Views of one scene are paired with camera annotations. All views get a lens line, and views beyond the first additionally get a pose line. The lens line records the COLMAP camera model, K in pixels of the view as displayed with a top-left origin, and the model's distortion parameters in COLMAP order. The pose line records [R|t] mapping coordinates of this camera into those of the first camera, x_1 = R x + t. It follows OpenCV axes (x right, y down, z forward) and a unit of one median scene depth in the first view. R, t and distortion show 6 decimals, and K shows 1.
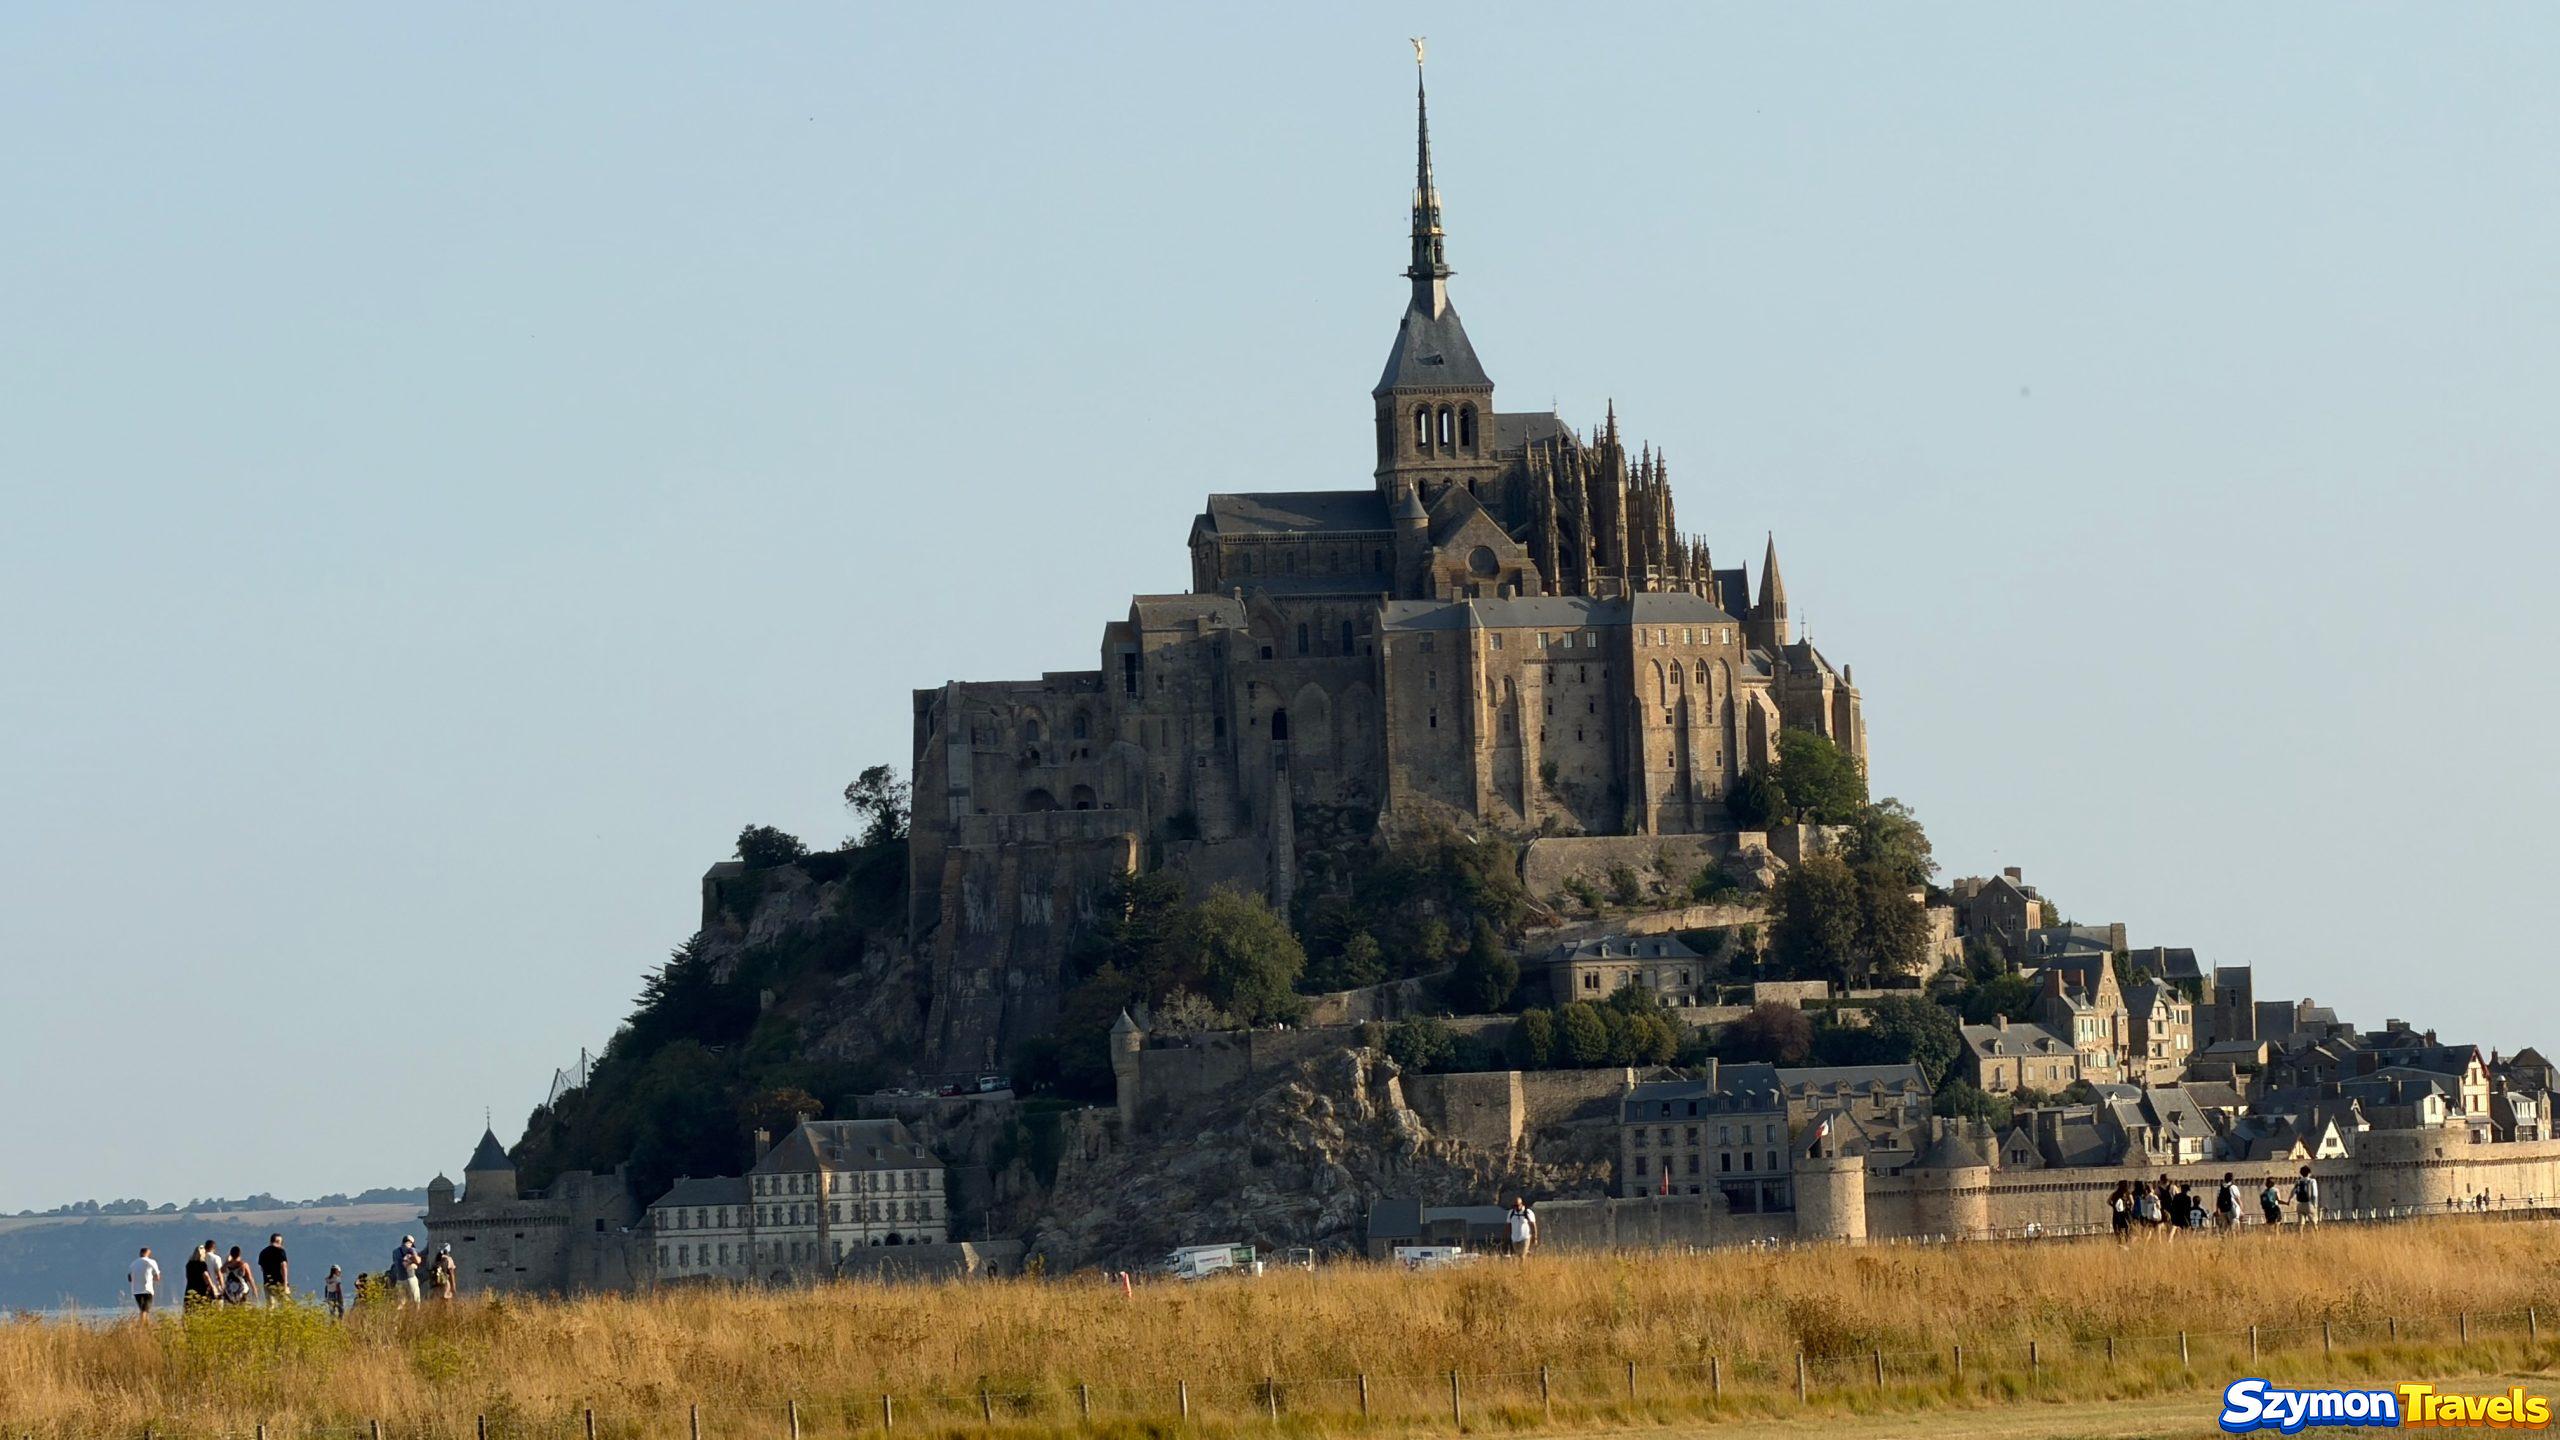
lens RADIAL K [[16613.1, 0, 1150.4], [0, 16613.1, 768.2], [0, 0, 1]] dist [0.342003, -16.243875]
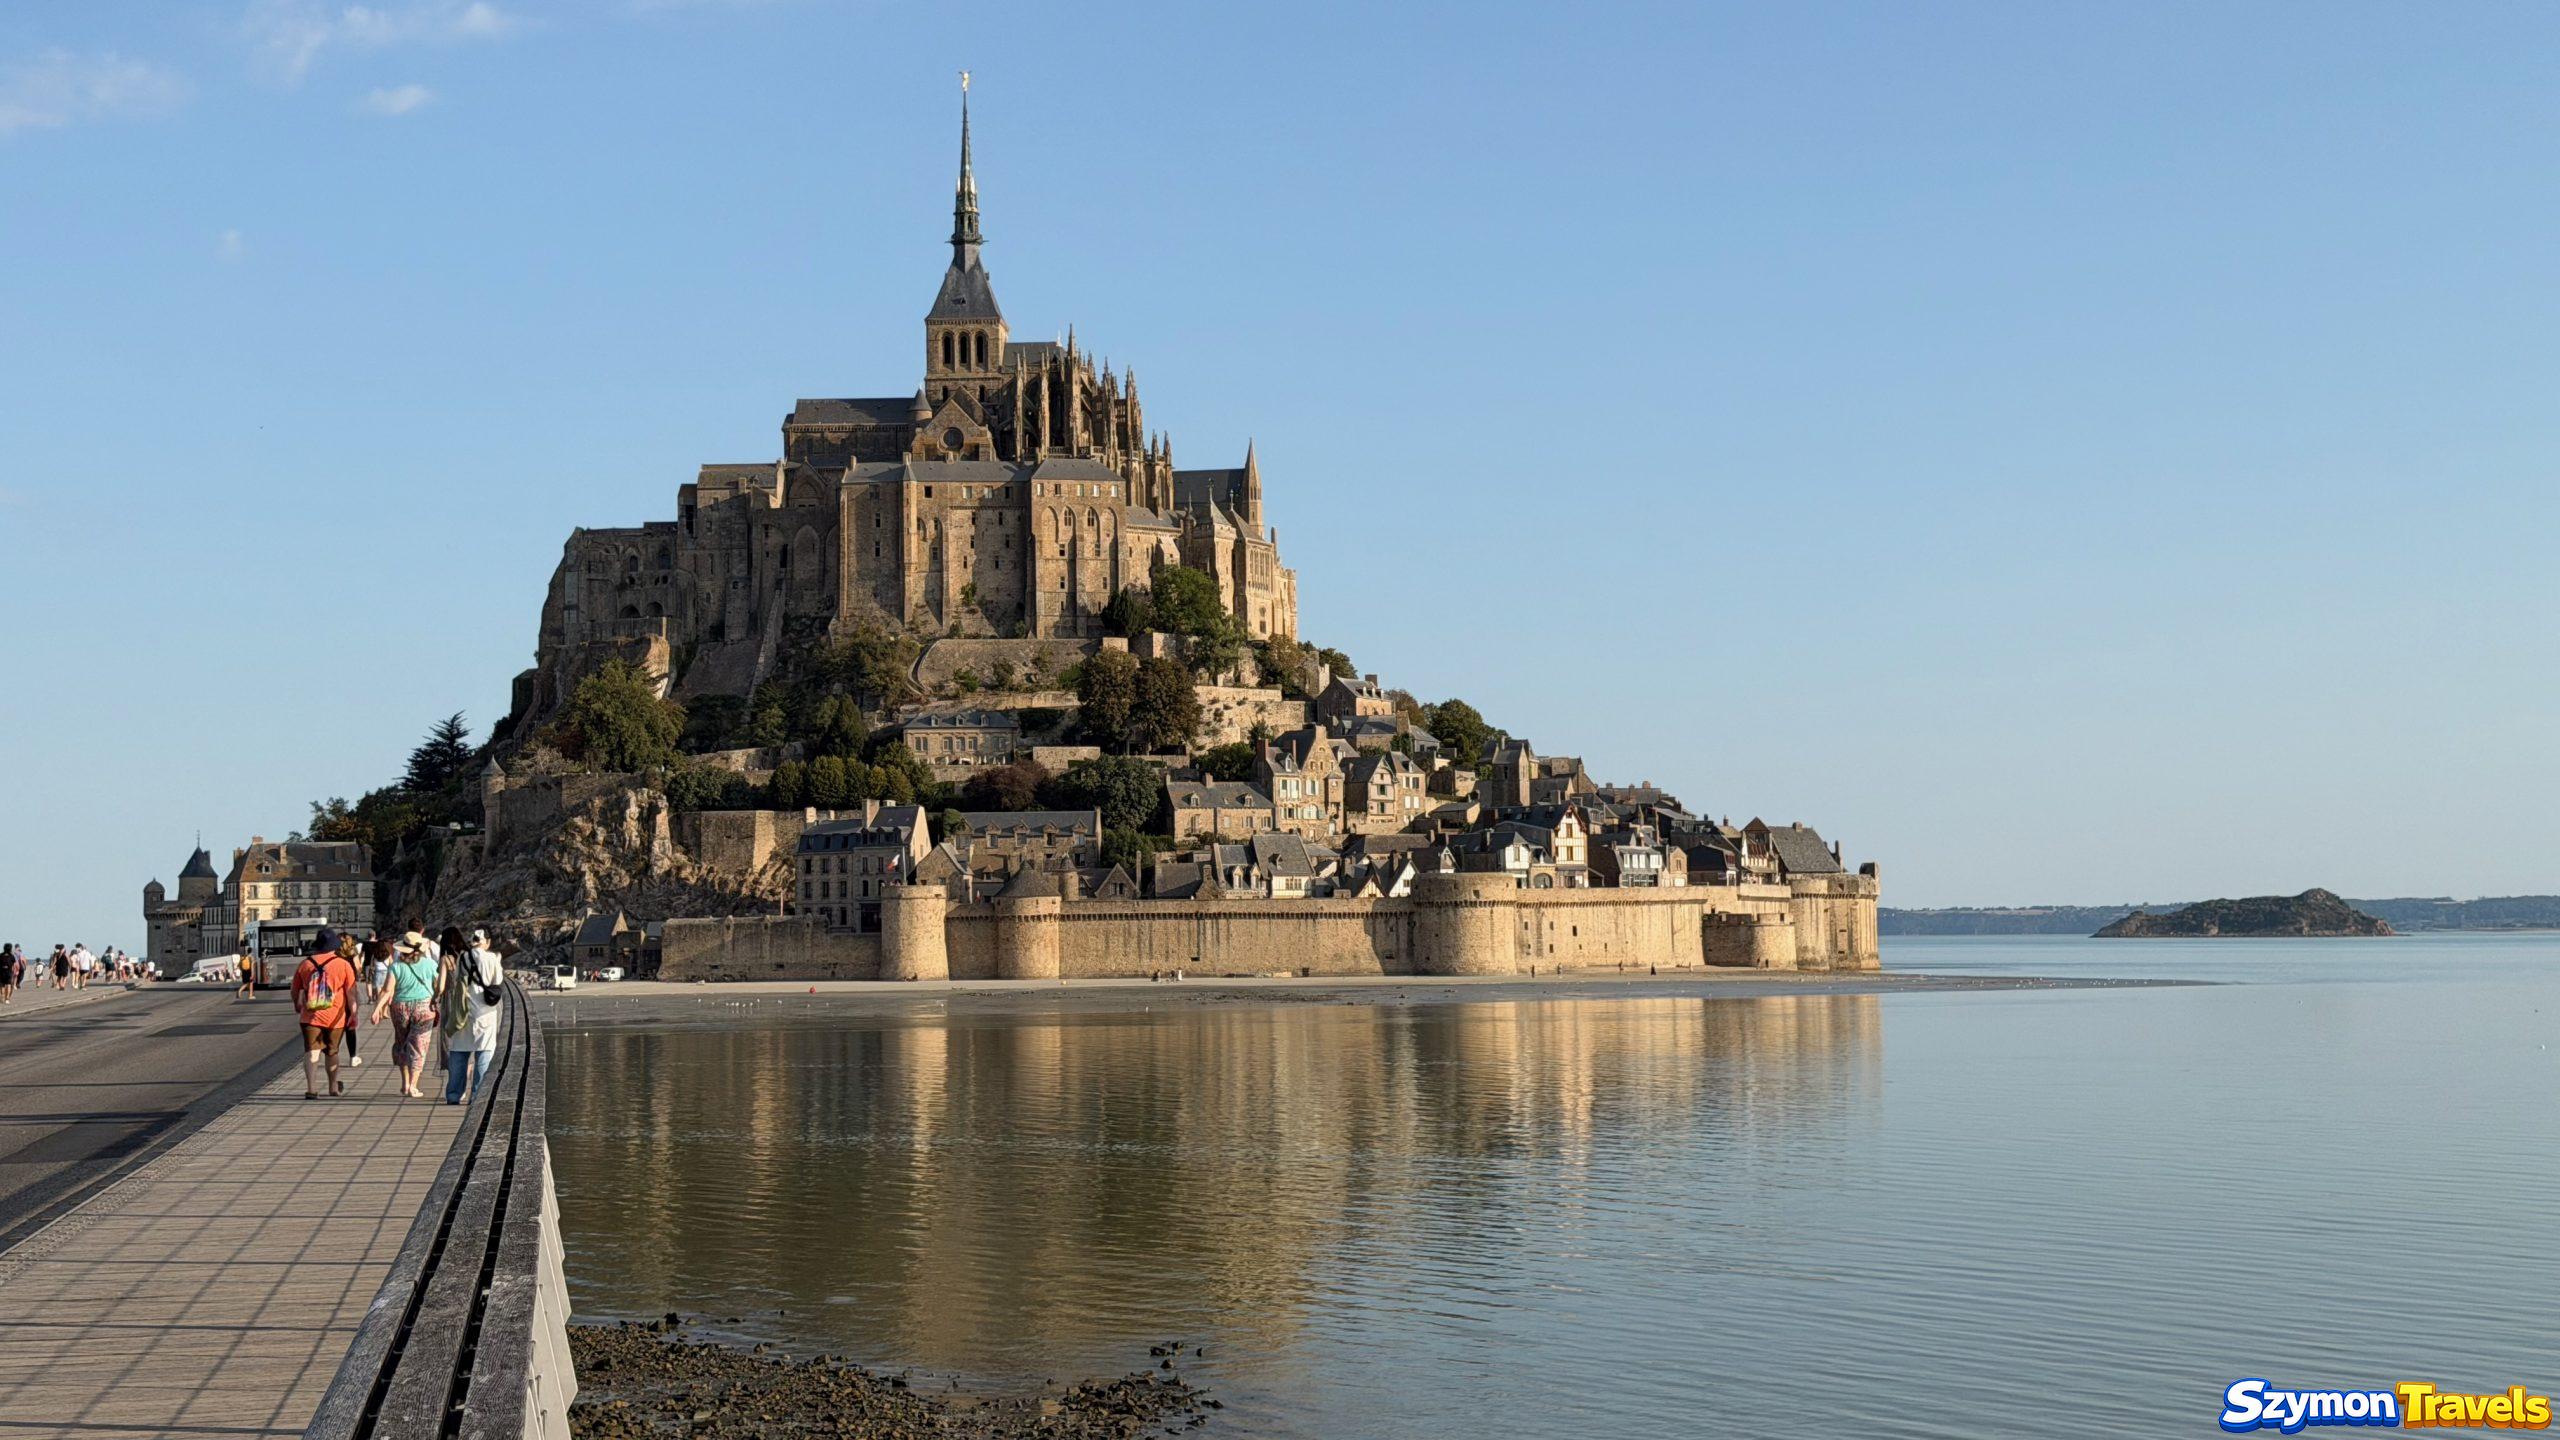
lens RADIAL K [[3562.0, 0, 1269.6], [0, 3562.0, 708.9], [0, 0, 1]] dist [0.171868, -0.000954]
pose [[0.956635, 0.008384, -0.291167, 0.129182], [-0.016290, 0.999561, -0.024738, 0.016142], [0.290832, 0.028409, 0.956352, 0.735767]]
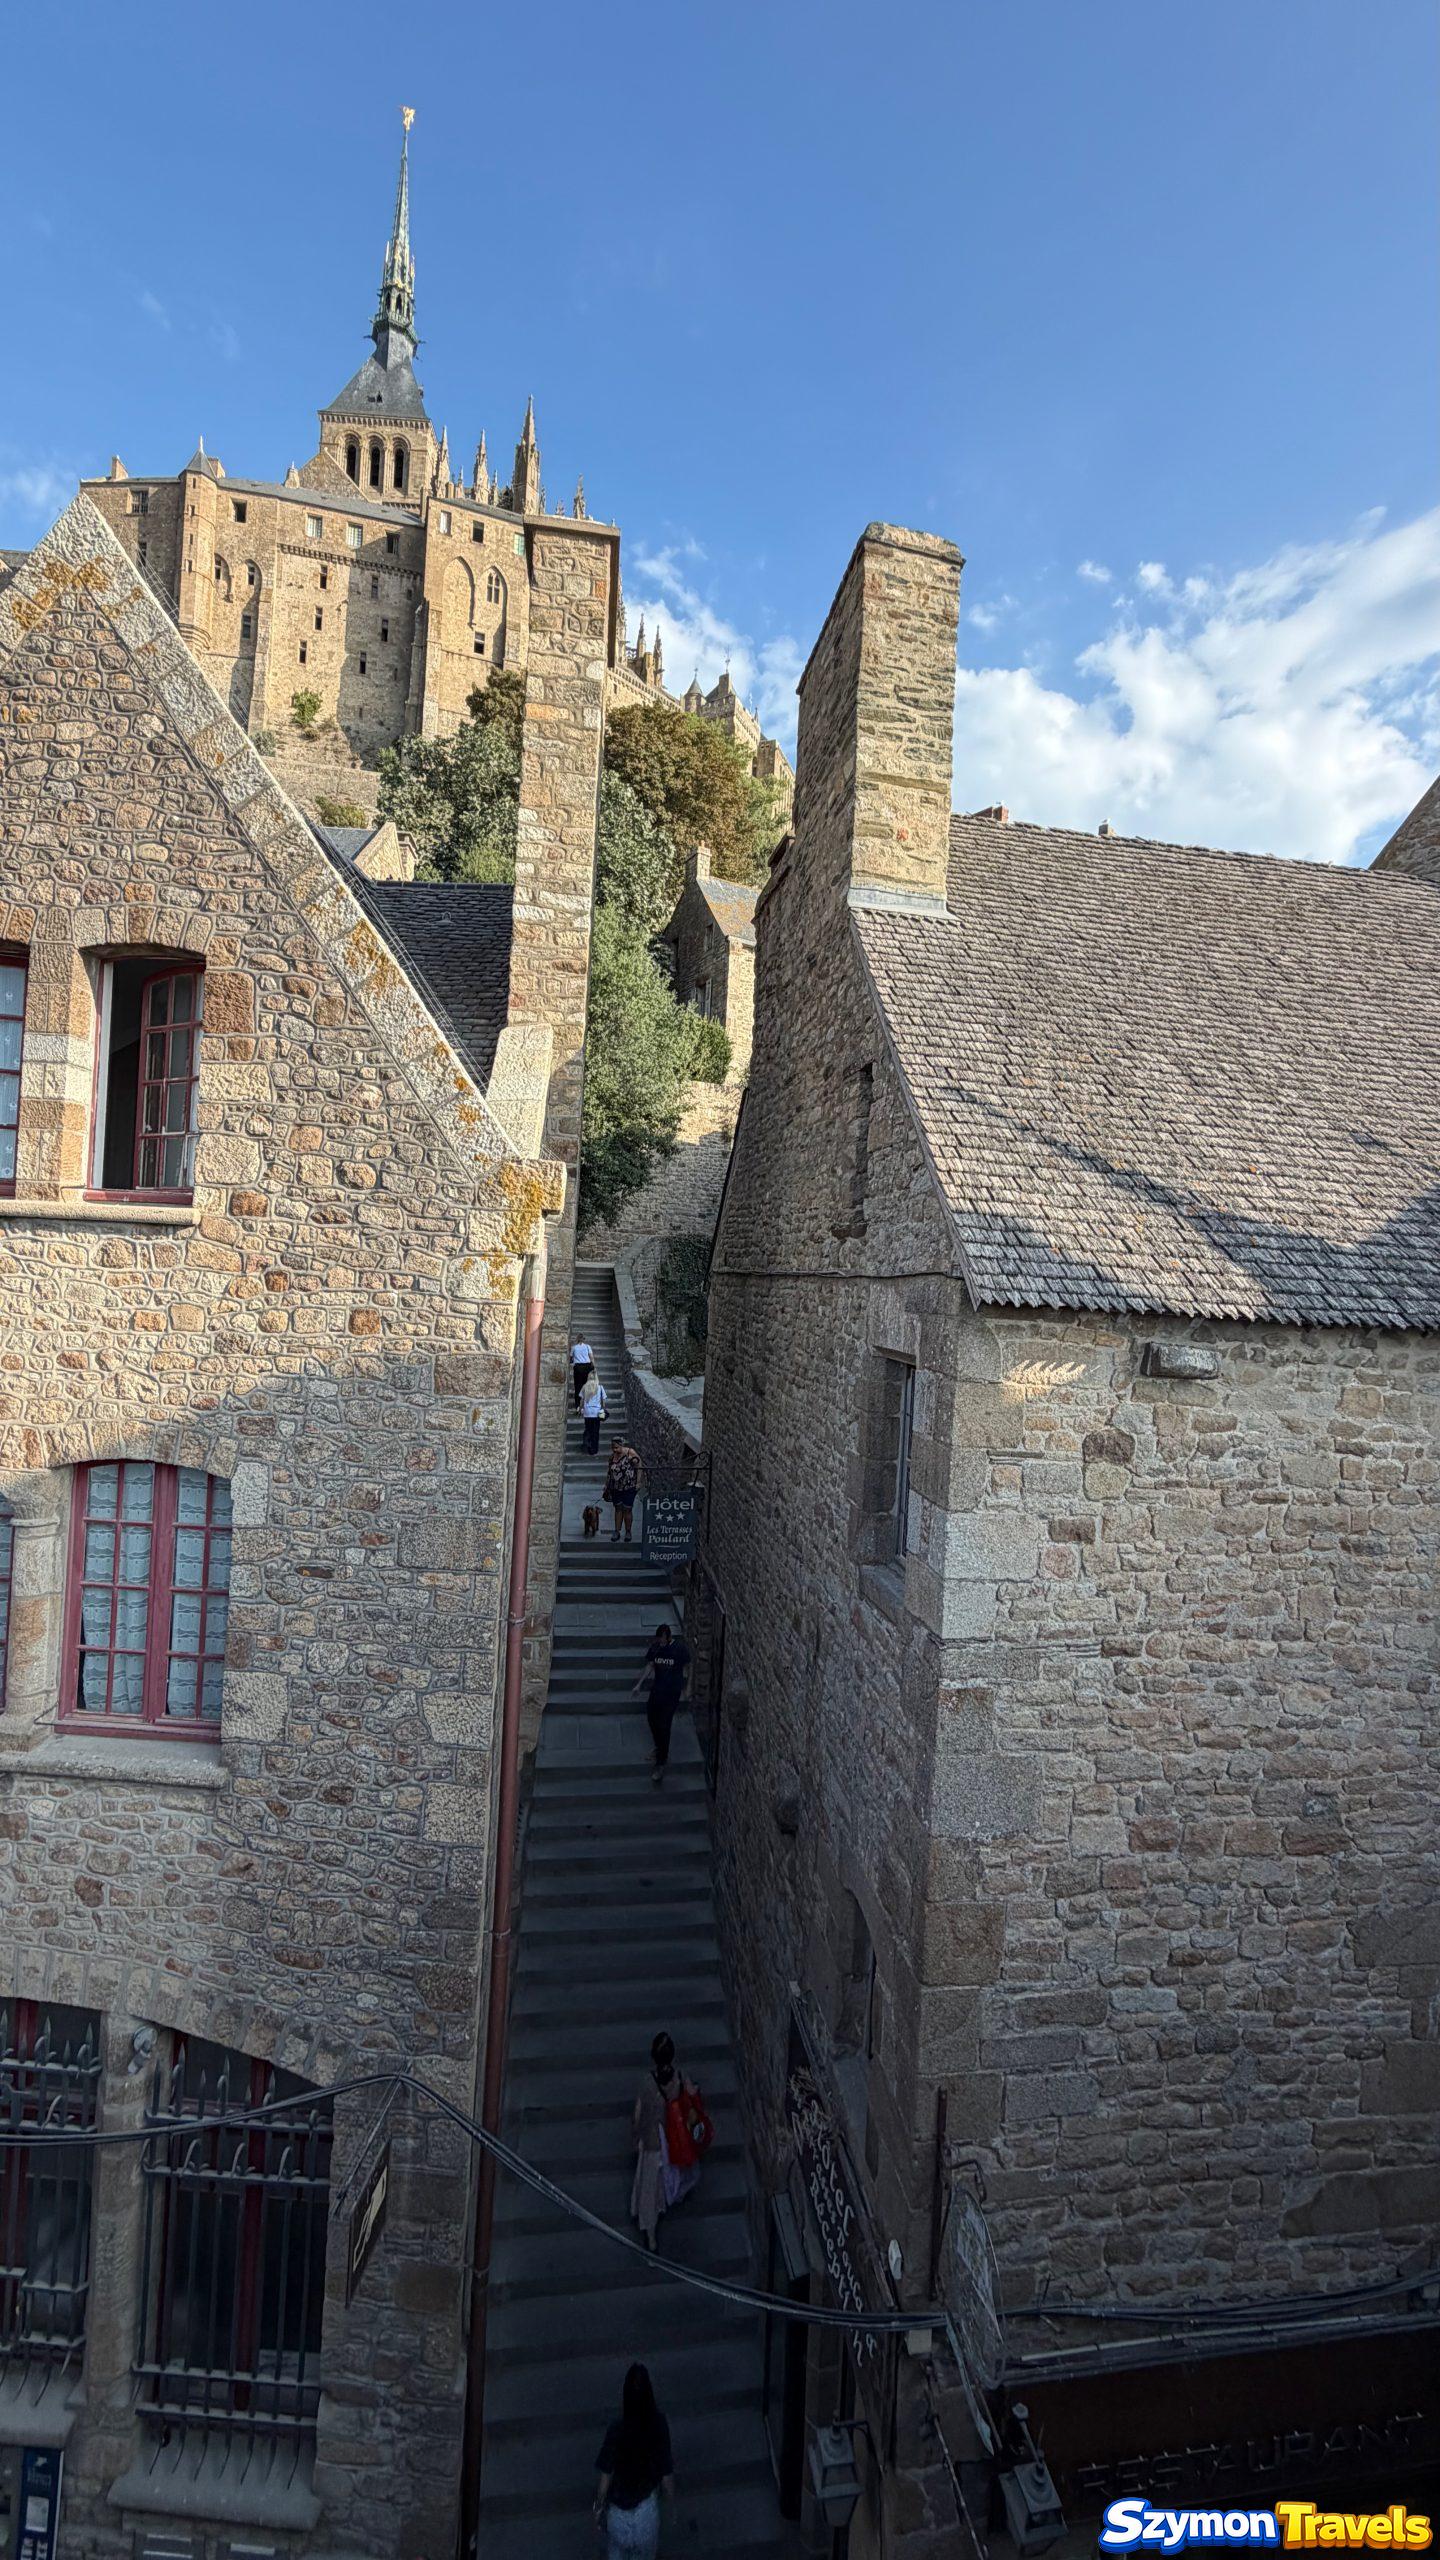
lens RADIAL K [[1015.0, 0, 720.0], [0, 1015.0, 1280.0], [0, 0, 1]] dist [-0.000824, 0.000003]
pose [[0.977775, 0.087289, -0.190619, 0.052558], [-0.084415, 0.996161, 0.023160, 0.022908], [0.191909, -0.006554, 0.981391, 0.958409]]
